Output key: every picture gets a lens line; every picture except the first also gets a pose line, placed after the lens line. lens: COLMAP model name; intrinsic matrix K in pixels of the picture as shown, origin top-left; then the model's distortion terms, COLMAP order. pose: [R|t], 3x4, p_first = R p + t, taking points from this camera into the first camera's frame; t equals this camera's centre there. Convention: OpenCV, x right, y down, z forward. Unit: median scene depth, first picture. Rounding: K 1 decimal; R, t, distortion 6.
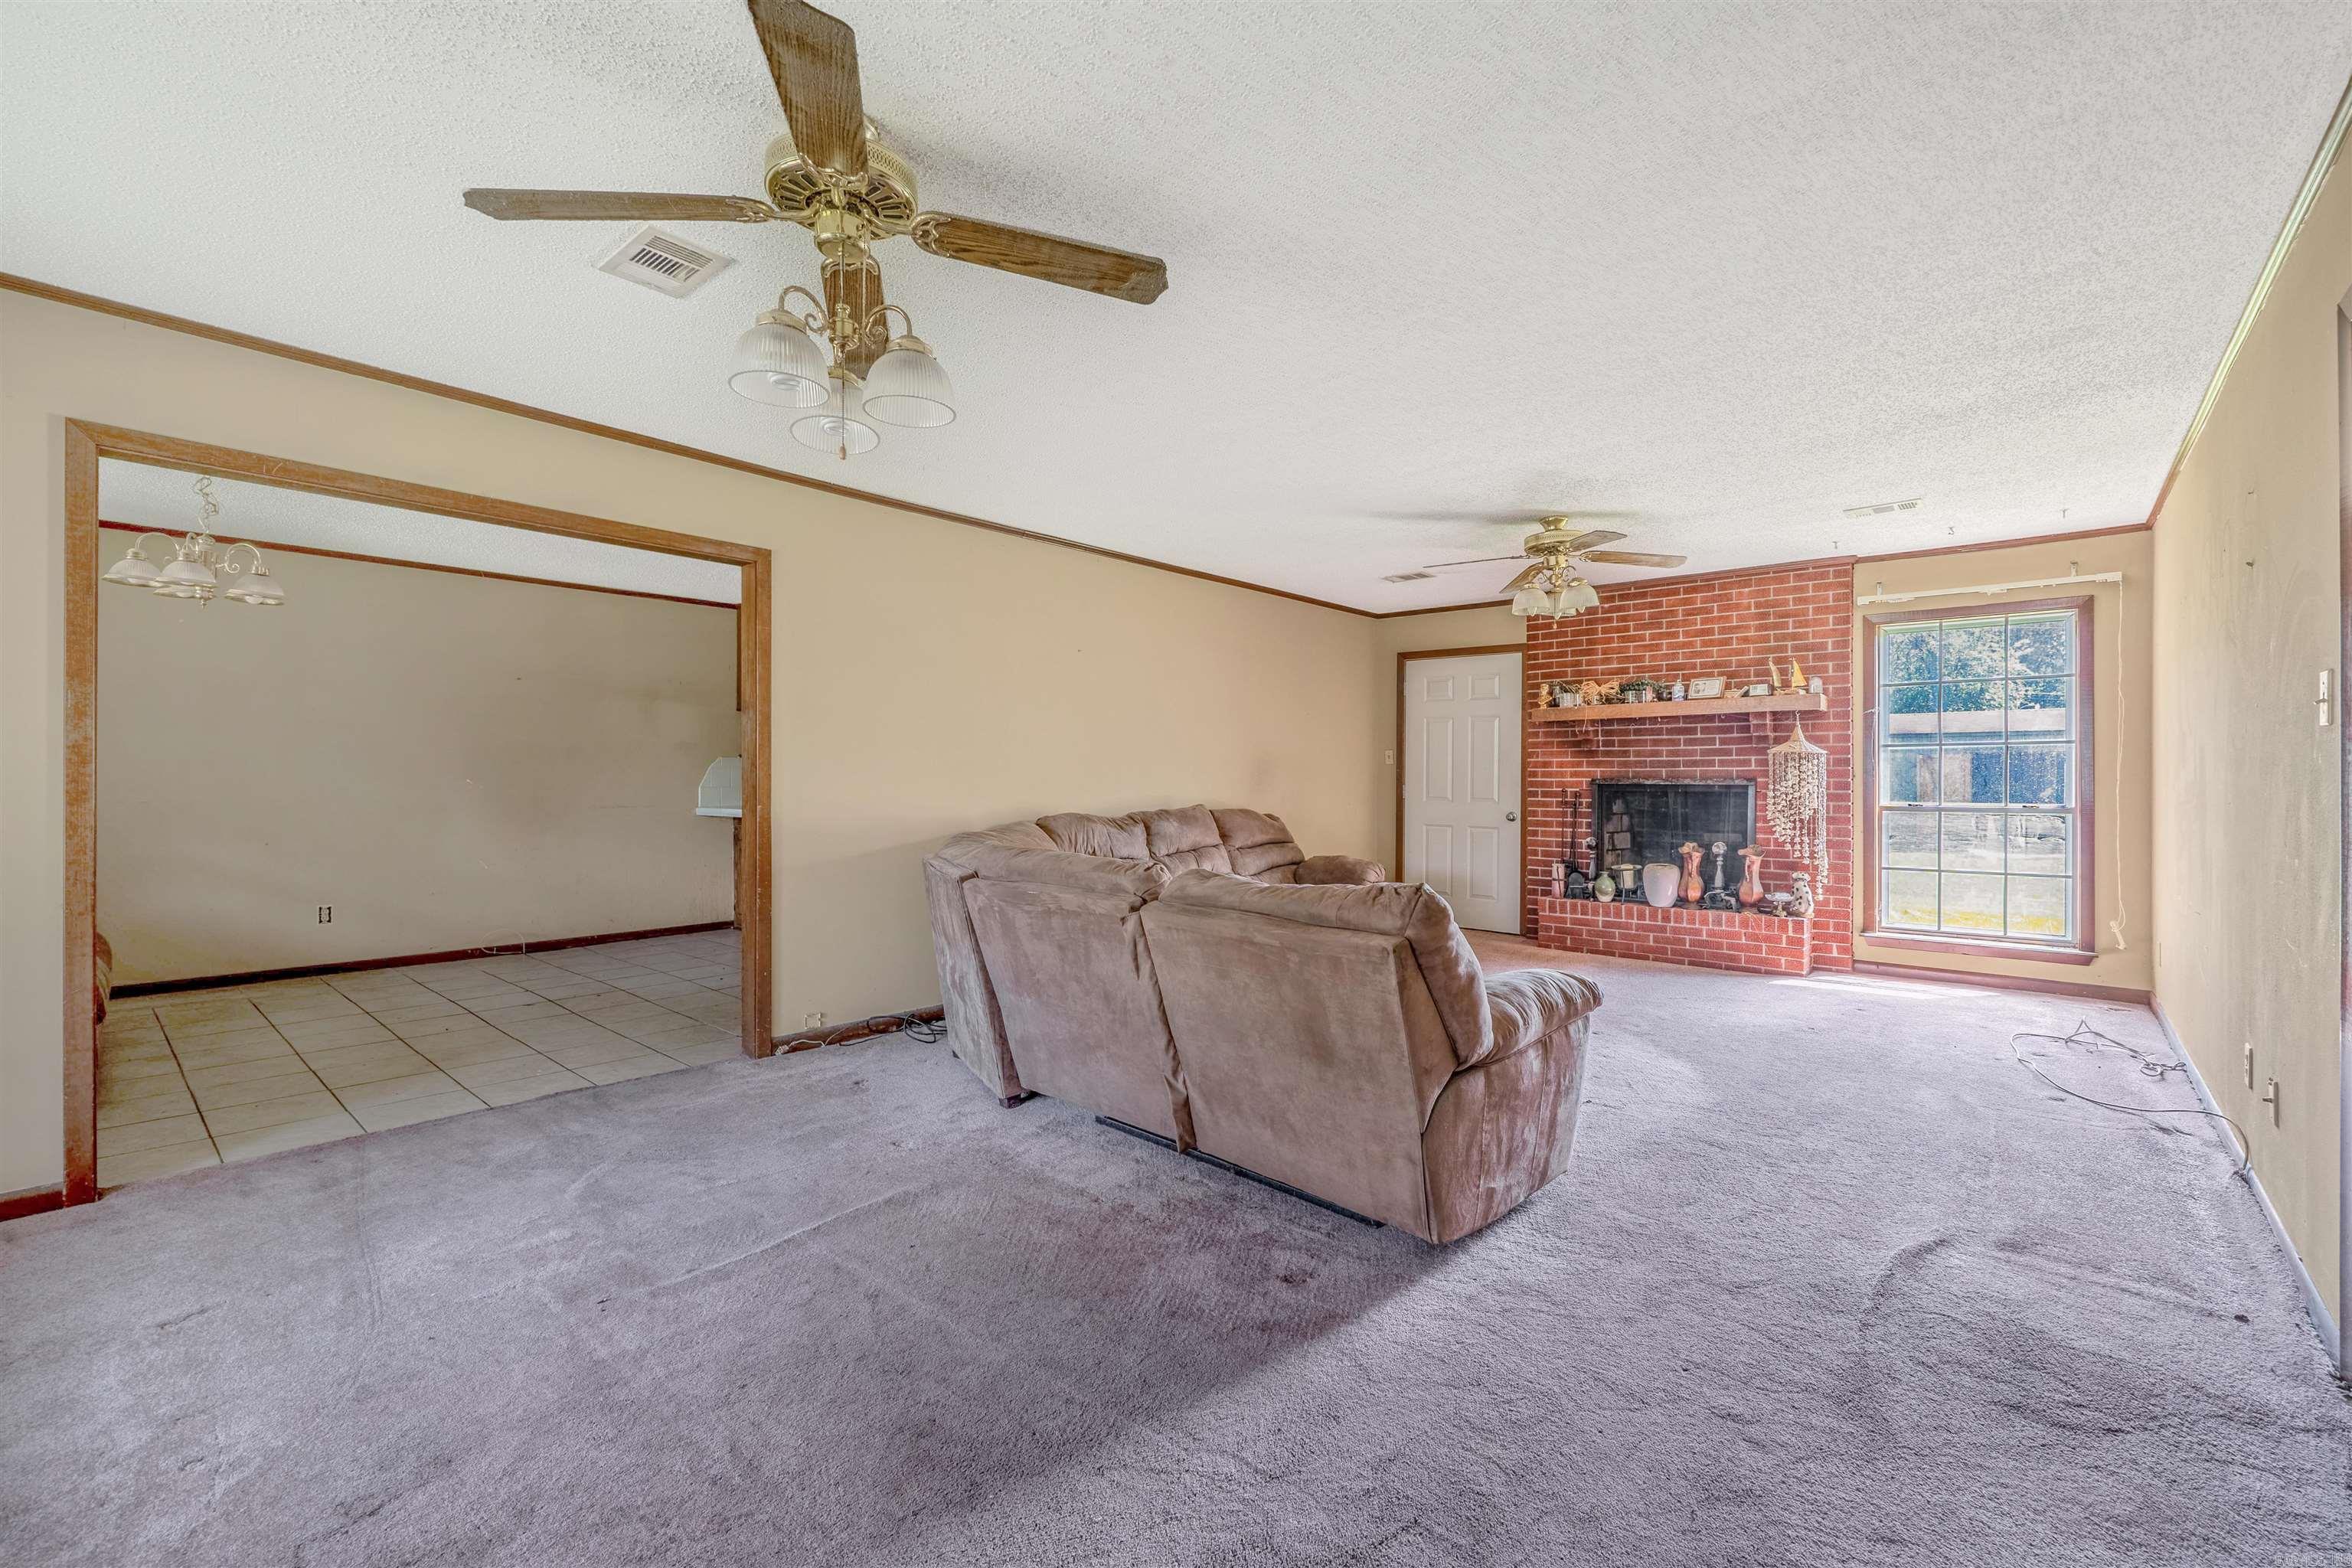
lens RADIAL K [[997.2, 0, 1179.7], [0, 997.2, 779.0], [0, 0, 1]] dist [-0.004280, -0.001530]
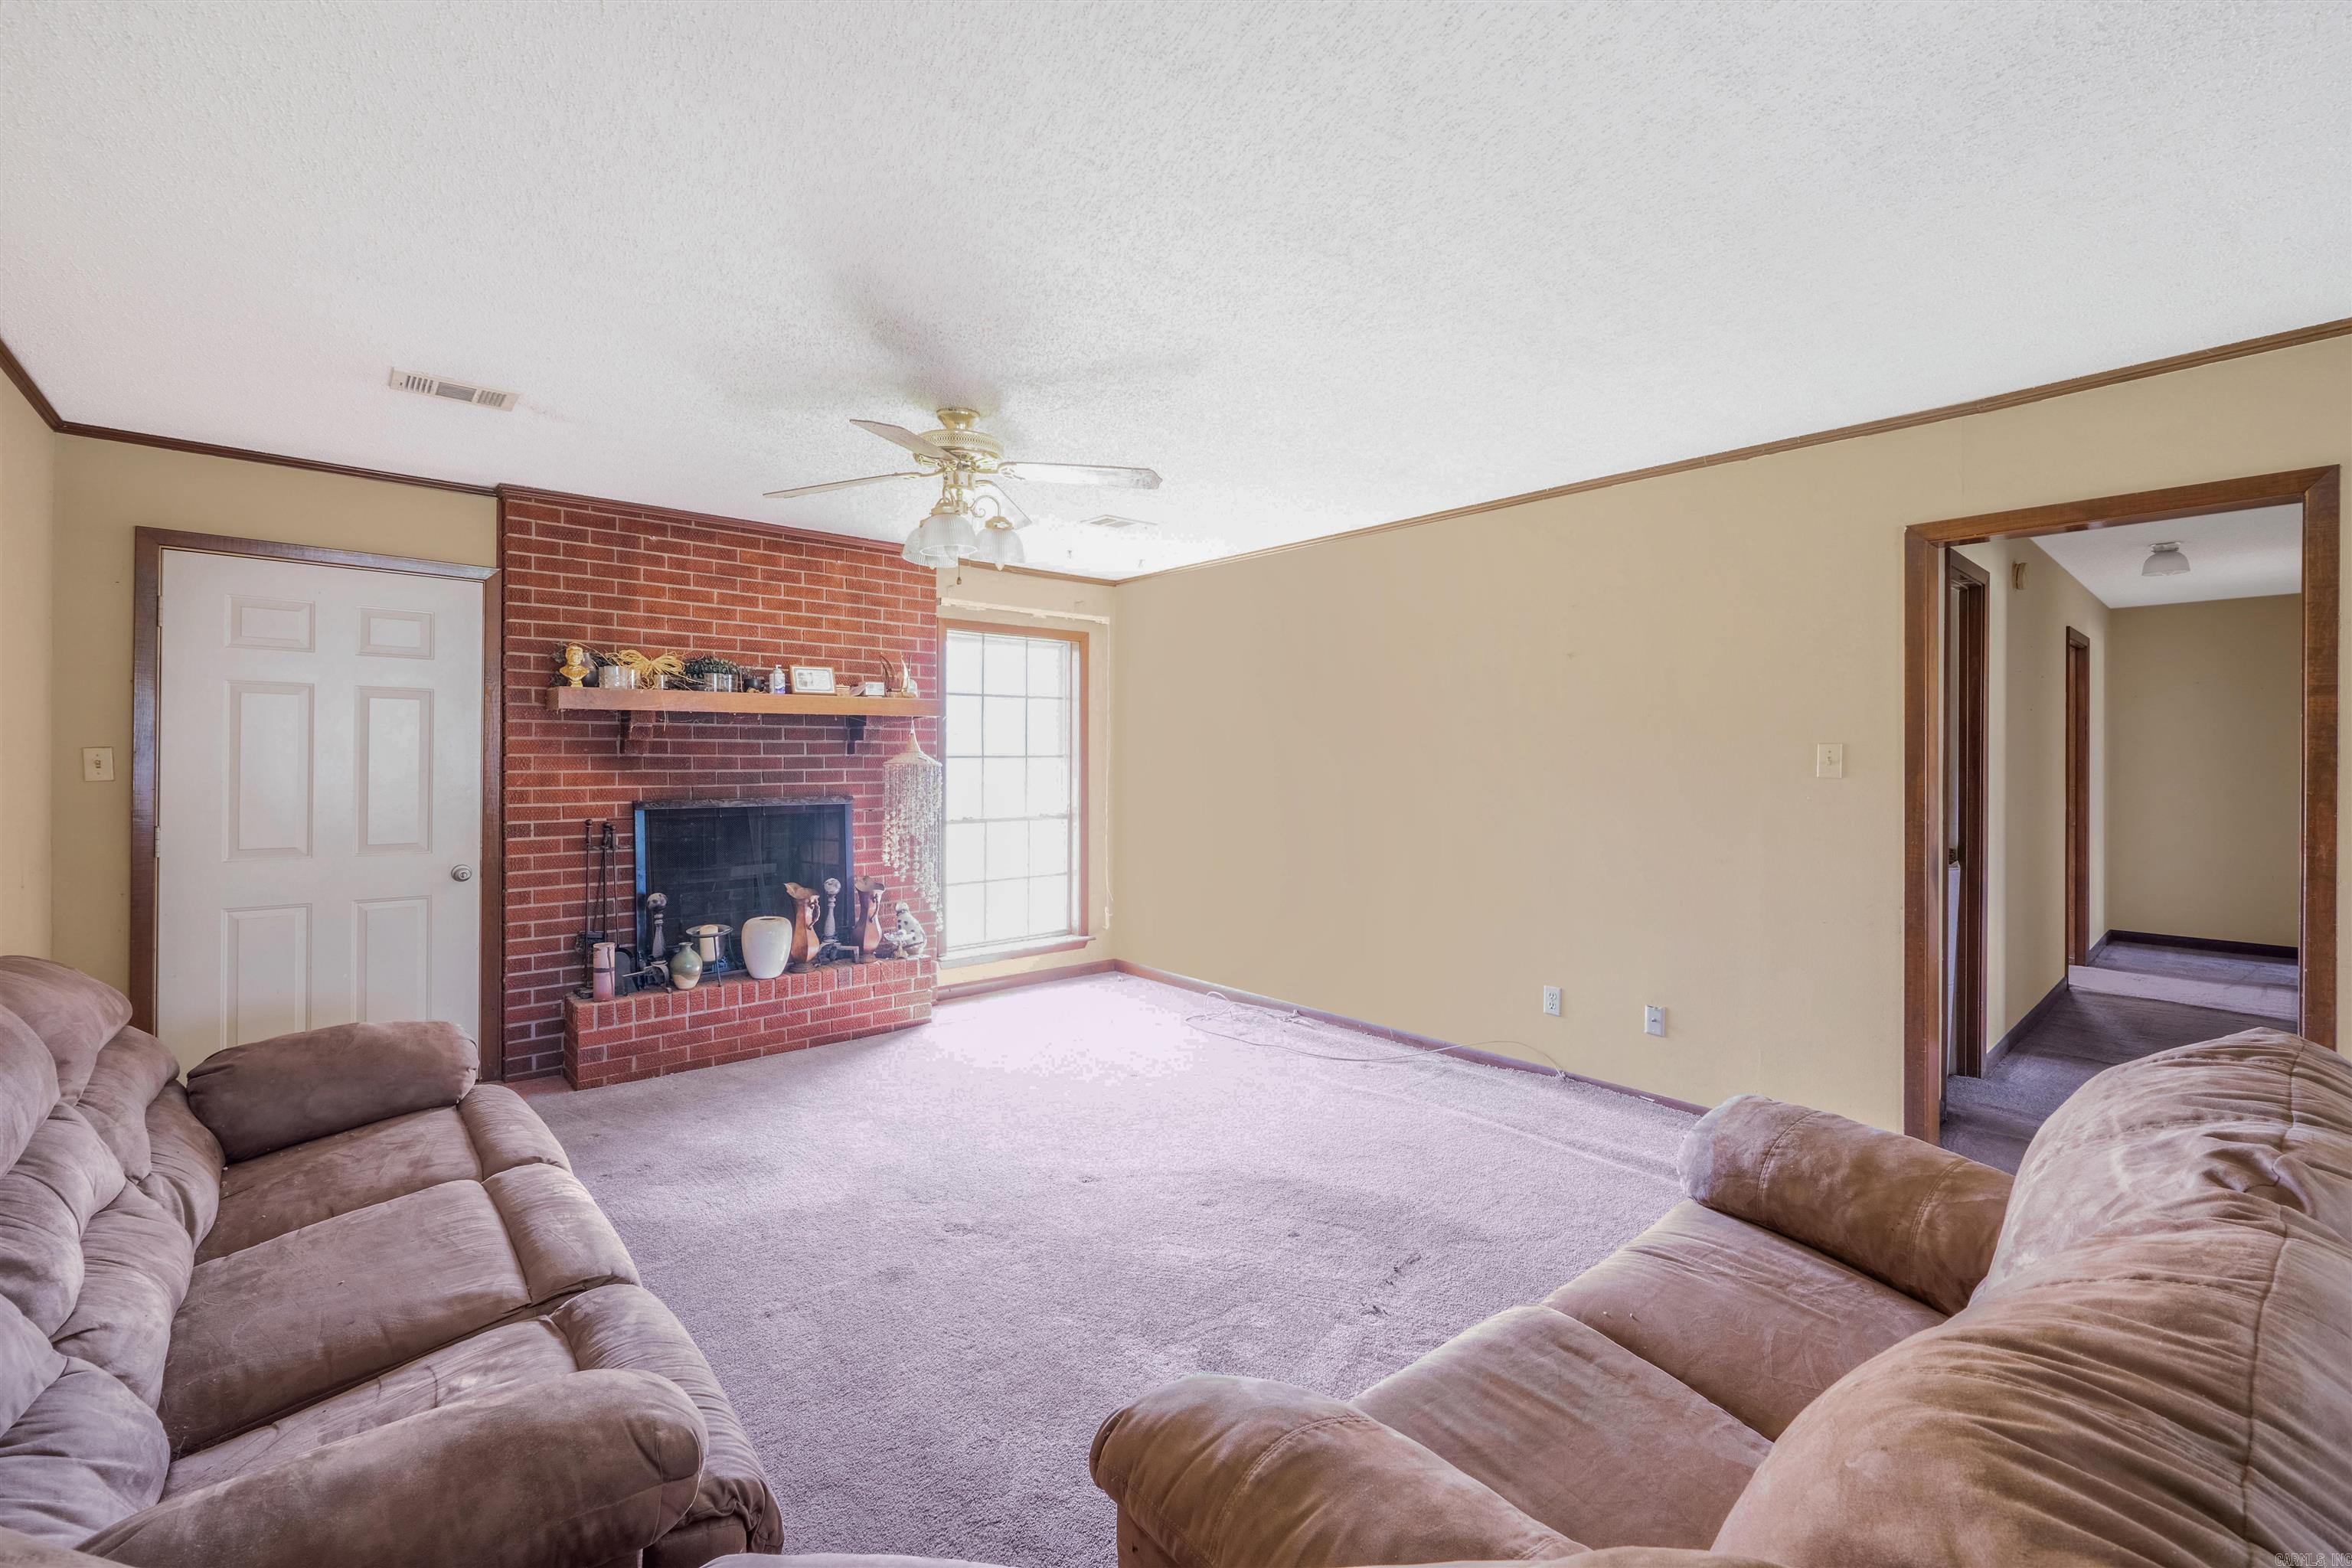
lens RADIAL K [[997.2, 0, 1181.7], [0, 997.2, 759.4], [0, 0, 1]] dist [-0.004280, -0.001530]
pose [[0.123916, 0.000705, 0.992292, -0.190961], [0.004474, 0.999989, -0.001269, -0.026390], [-0.992283, 0.004596, 0.123912, 0.596248]]
